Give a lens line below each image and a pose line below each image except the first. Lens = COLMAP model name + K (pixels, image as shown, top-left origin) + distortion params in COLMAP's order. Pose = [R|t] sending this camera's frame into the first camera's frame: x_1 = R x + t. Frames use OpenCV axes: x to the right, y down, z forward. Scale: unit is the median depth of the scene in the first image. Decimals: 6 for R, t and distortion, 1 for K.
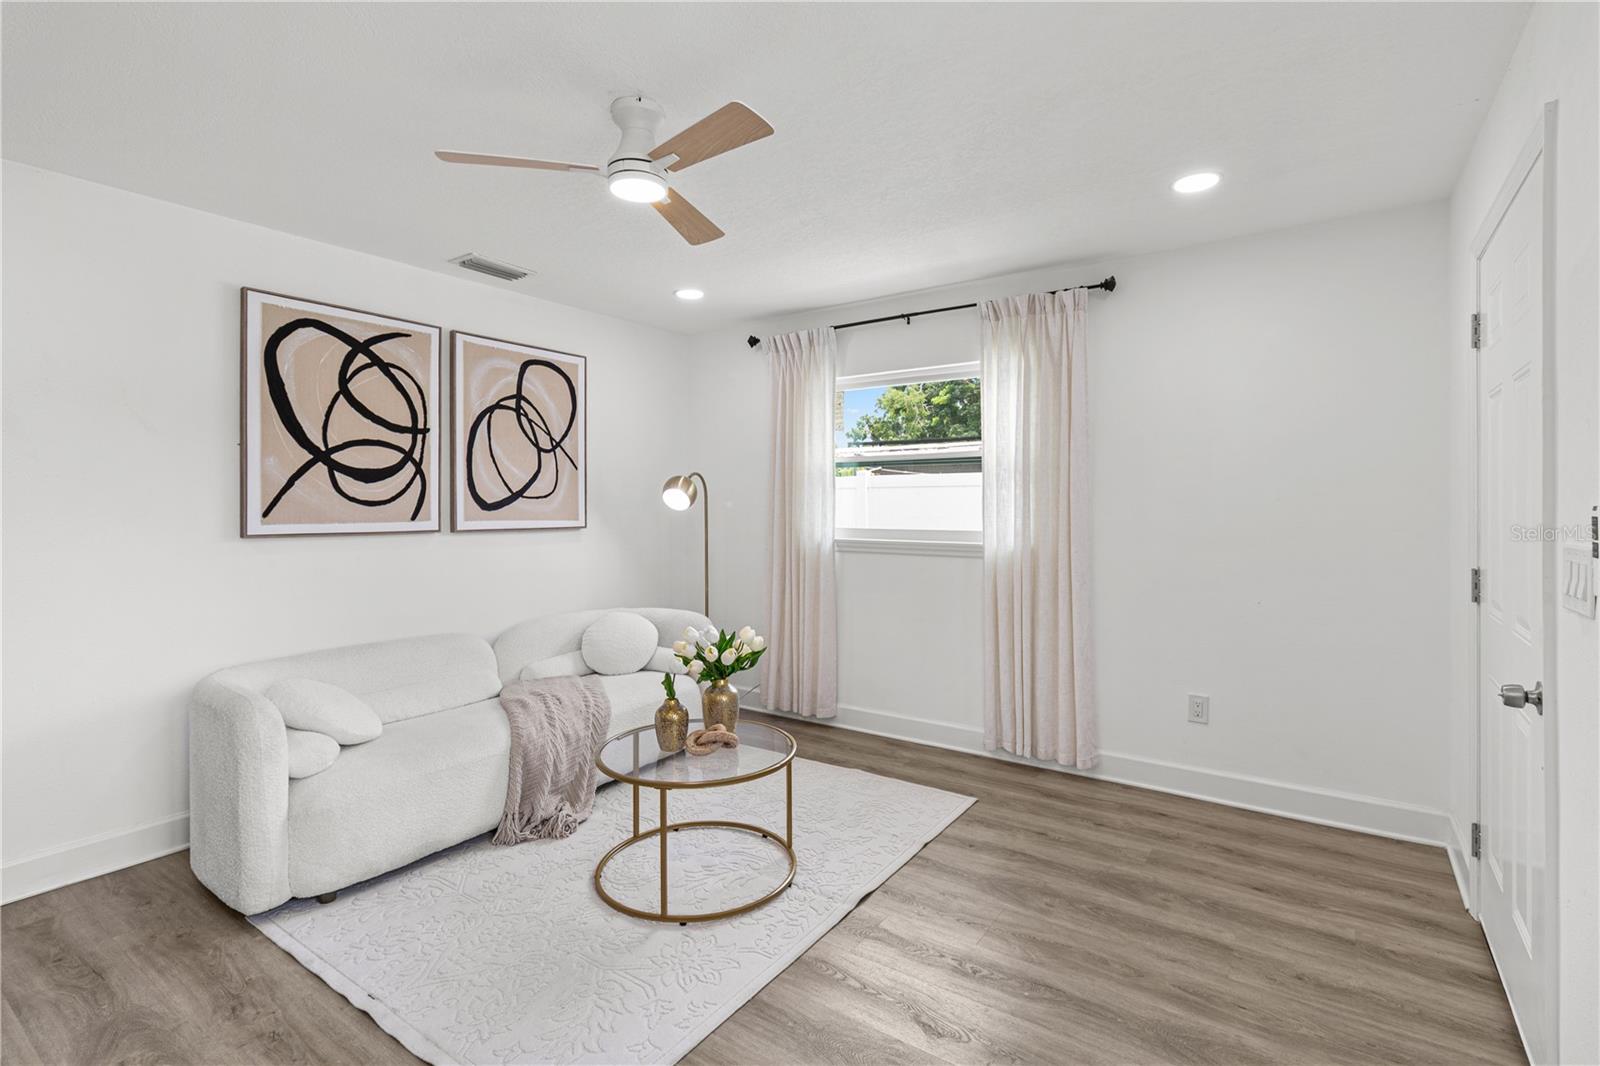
lens RADIAL K [[762.4, 0, 801.6], [0, 762.4, 502.8], [0, 0, 1]] dist [0.001947, 0.001082]
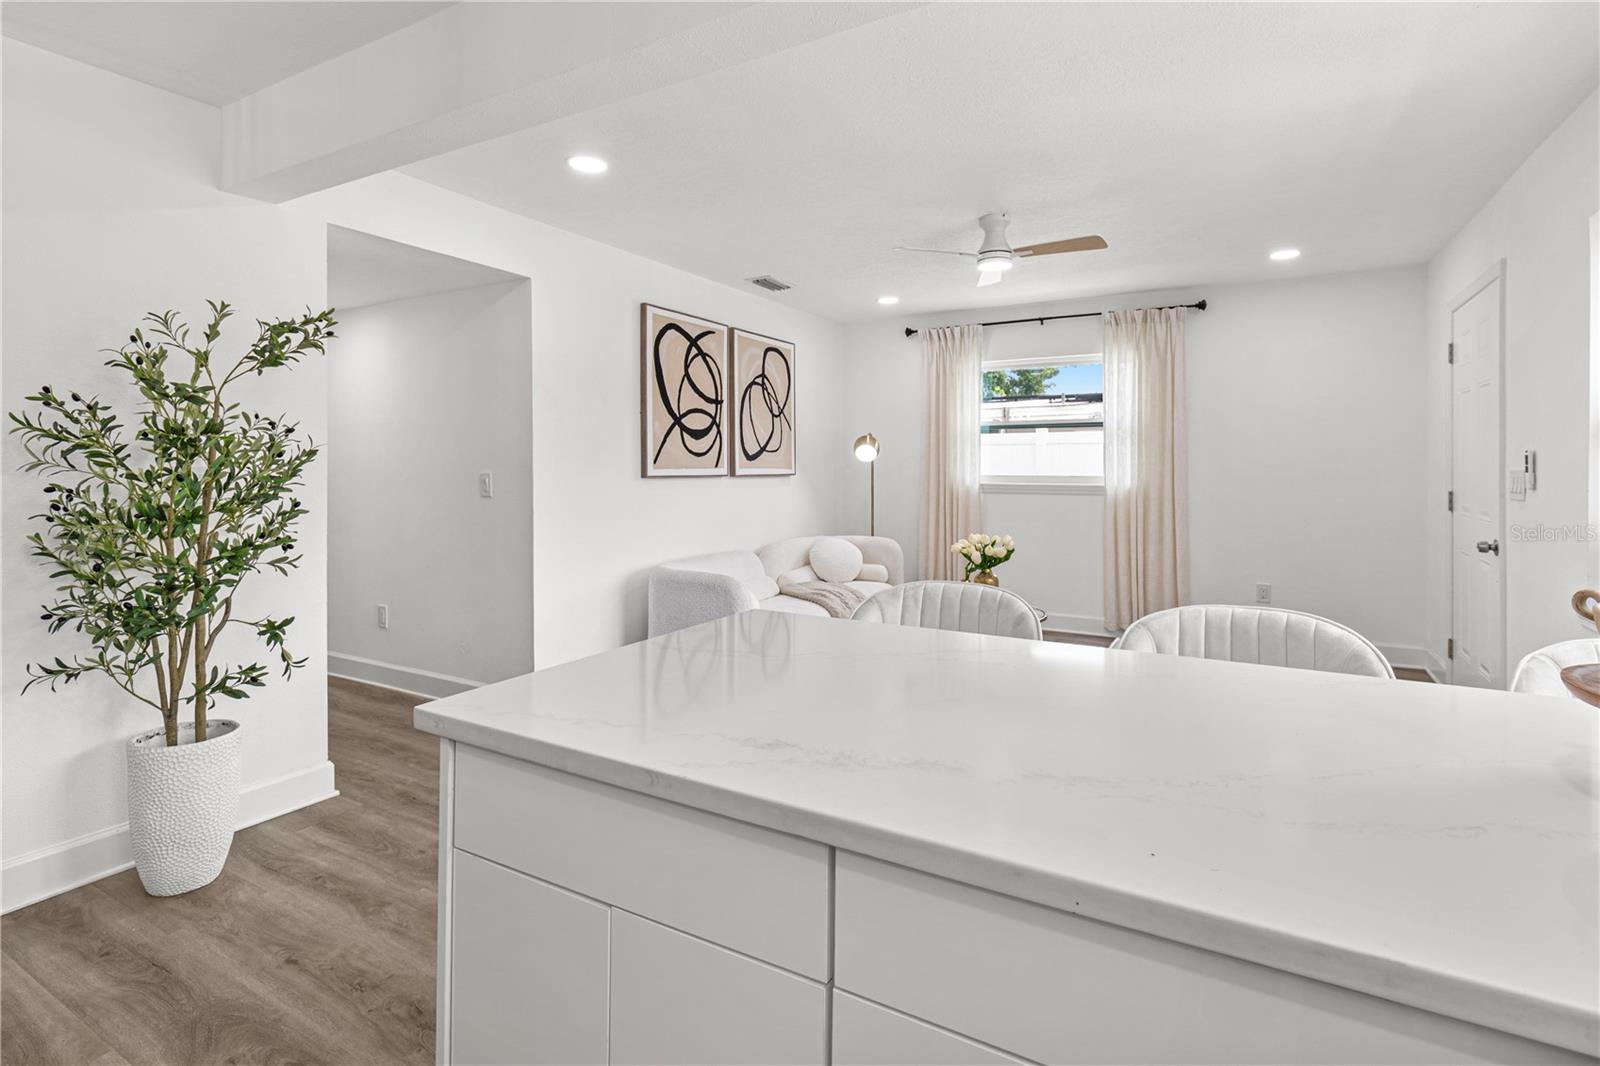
lens RADIAL K [[784.8, 0, 797.4], [0, 784.8, 462.4], [0, 0, 1]] dist [-0.001788, -0.000683]
pose [[0.996243, 0.000512, 0.086596, -0.472359], [-0.000430, 0.999999, -0.000966, 0.015110], [-0.086597, 0.000925, 0.996243, -0.404750]]
